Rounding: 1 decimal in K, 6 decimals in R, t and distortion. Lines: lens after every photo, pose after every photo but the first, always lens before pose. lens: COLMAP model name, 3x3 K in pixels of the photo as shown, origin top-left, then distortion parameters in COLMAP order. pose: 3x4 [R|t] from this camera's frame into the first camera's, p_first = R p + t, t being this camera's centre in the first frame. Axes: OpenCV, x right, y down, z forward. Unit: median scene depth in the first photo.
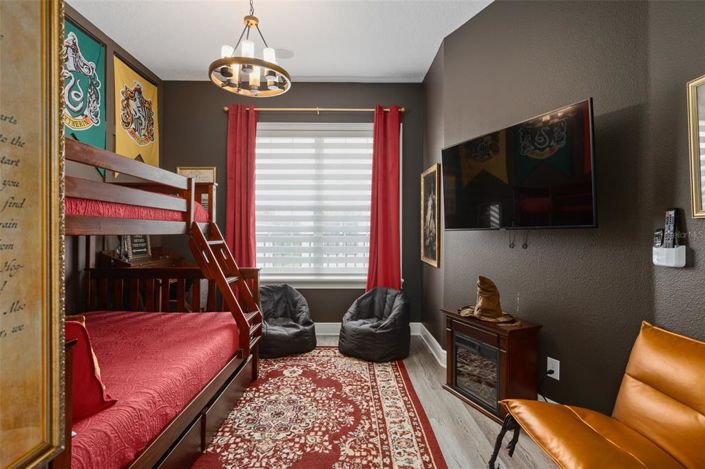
lens RADIAL K [[348.6, 0, 356.2], [0, 348.6, 228.5], [0, 0, 1]] dist [0.002113, 0.000907]
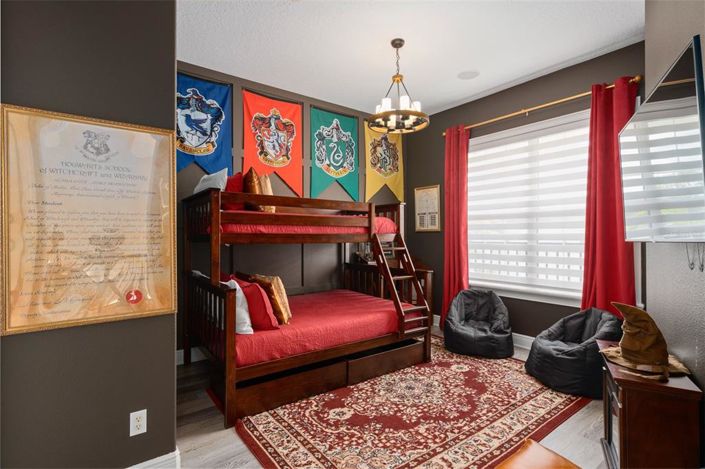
lens RADIAL K [[348.6, 0, 350.6], [0, 348.6, 233.0], [0, 0, 1]] dist [0.002113, 0.000907]
pose [[0.591594, -0.007892, -0.806197, 0.501251], [0.008961, 0.999955, -0.003213, -0.014607], [0.806186, -0.005323, 0.591638, 0.071844]]
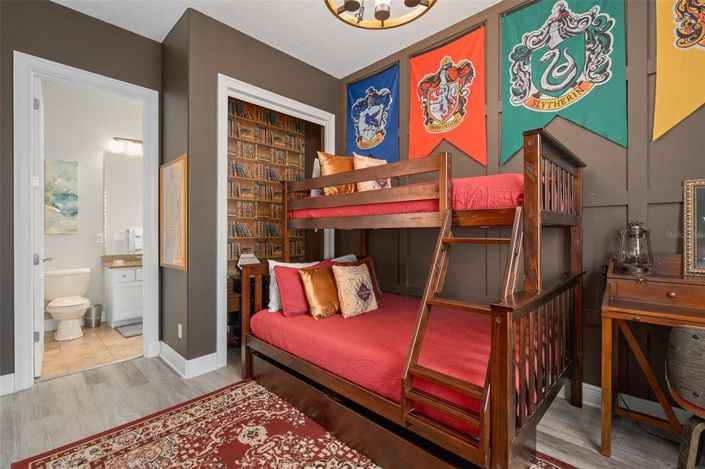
lens RADIAL K [[323.2, 0, 354.6], [0, 323.2, 232.2], [0, 0, 1]] dist [-0.002359, 0.000419]
pose [[-0.713304, 0.002686, -0.700849, 0.122081], [0.008969, 0.999946, -0.005296, 0.022693], [0.700797, -0.010064, -0.713290, 1.105087]]
